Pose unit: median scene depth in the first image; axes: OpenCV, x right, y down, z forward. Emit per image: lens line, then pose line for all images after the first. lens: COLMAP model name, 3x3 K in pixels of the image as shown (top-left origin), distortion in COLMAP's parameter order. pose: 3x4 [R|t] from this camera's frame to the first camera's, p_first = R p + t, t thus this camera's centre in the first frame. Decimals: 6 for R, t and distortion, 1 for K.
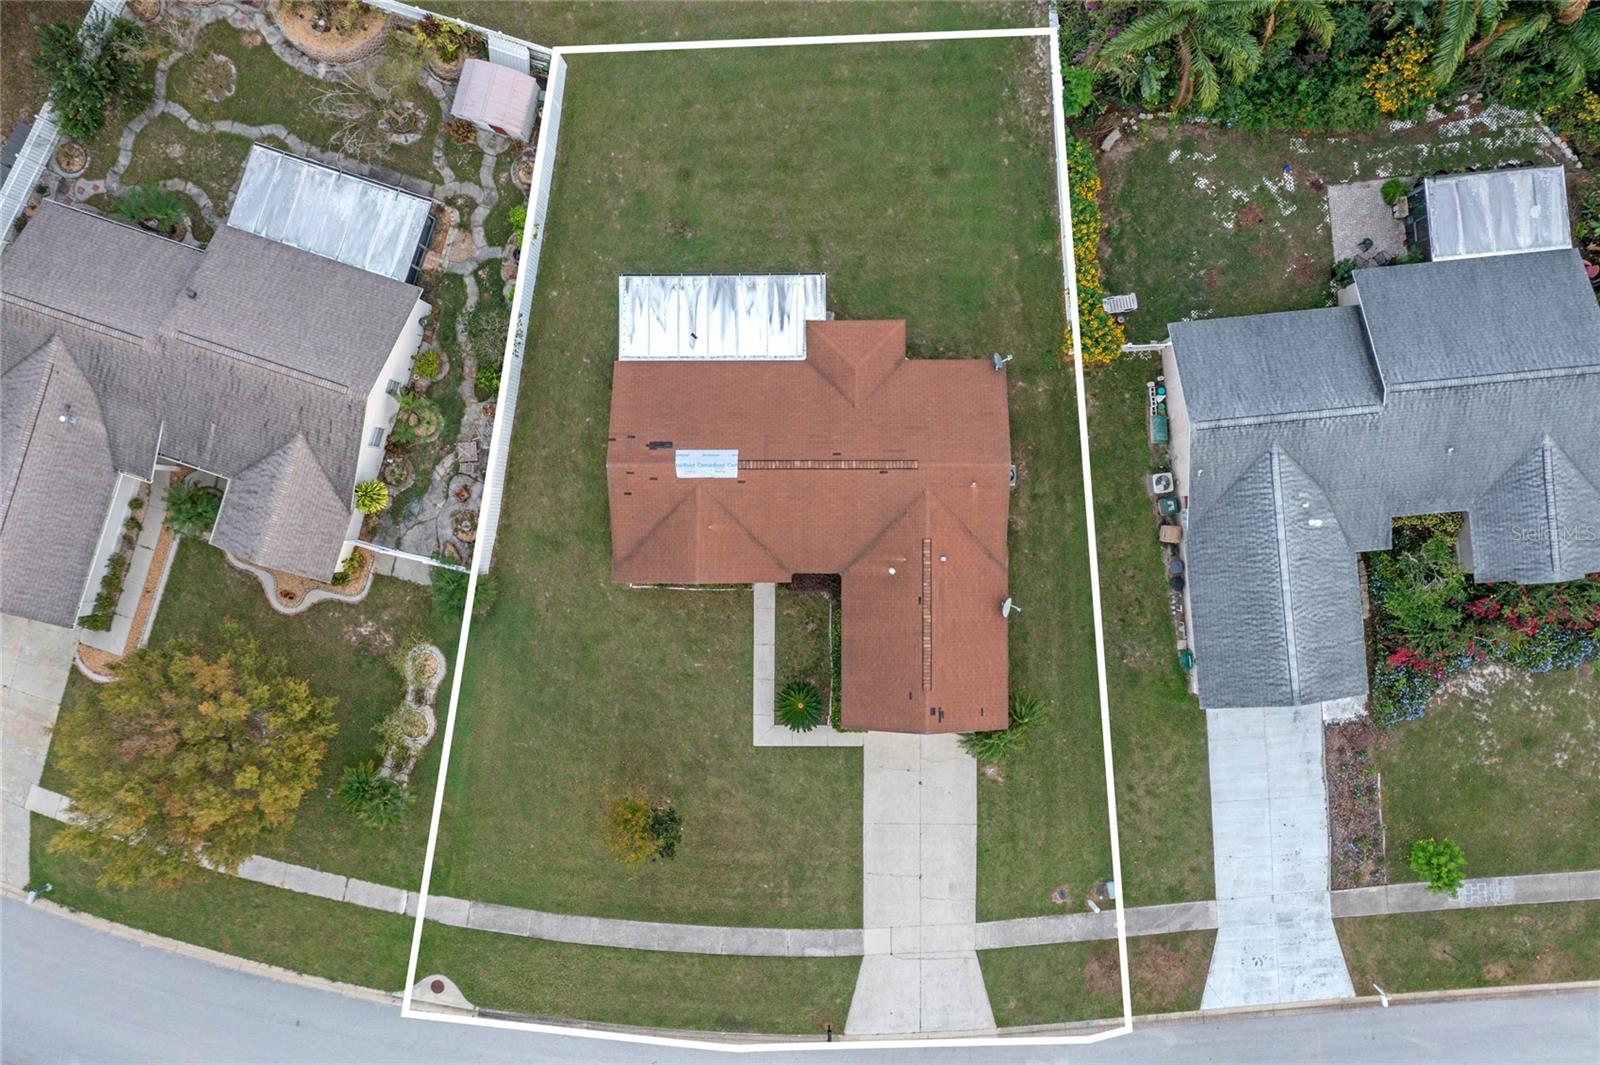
lens RADIAL K [[1270.1, 0, 800.0], [0, 1270.1, 532.5], [0, 0, 1]] dist [-0.001275, 0.006727]
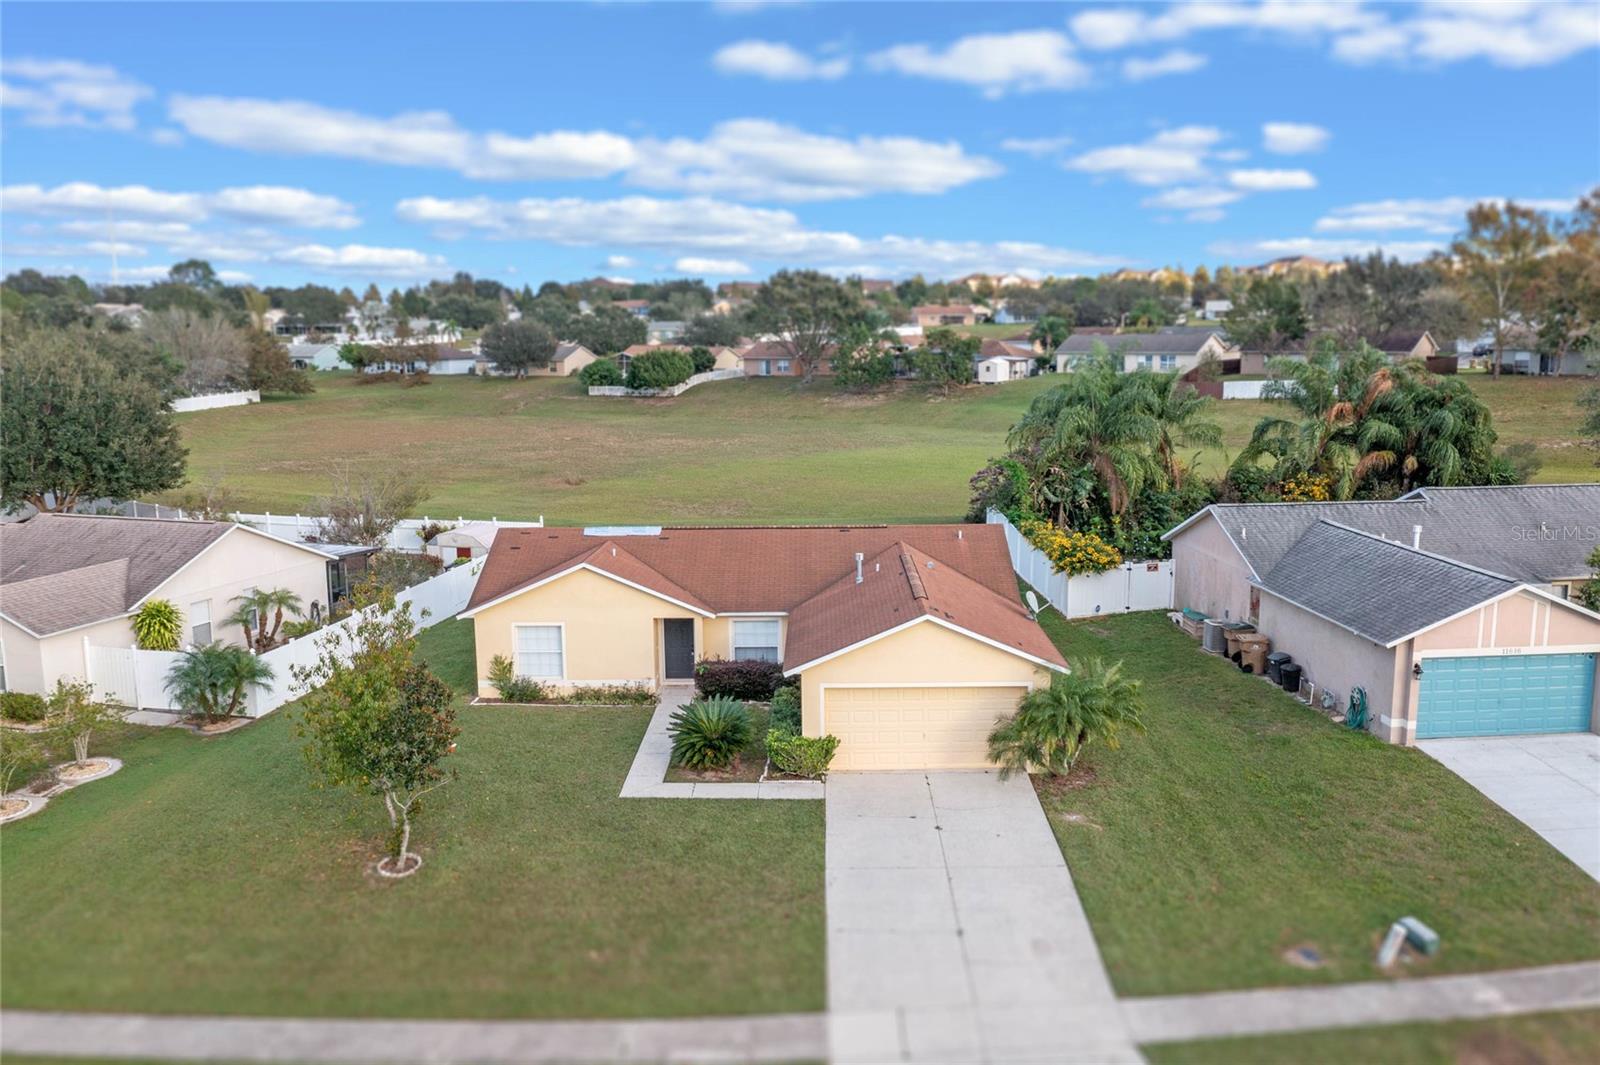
lens RADIAL K [[1270.1, 0, 800.0], [0, 1270.1, 532.5], [0, 0, 1]] dist [-0.001275, 0.006727]
pose [[0.999723, 0.019954, -0.012460, 0.043469], [-0.015349, 0.151903, -0.988276, 0.671688], [-0.017827, 0.988194, 0.152167, 0.801394]]
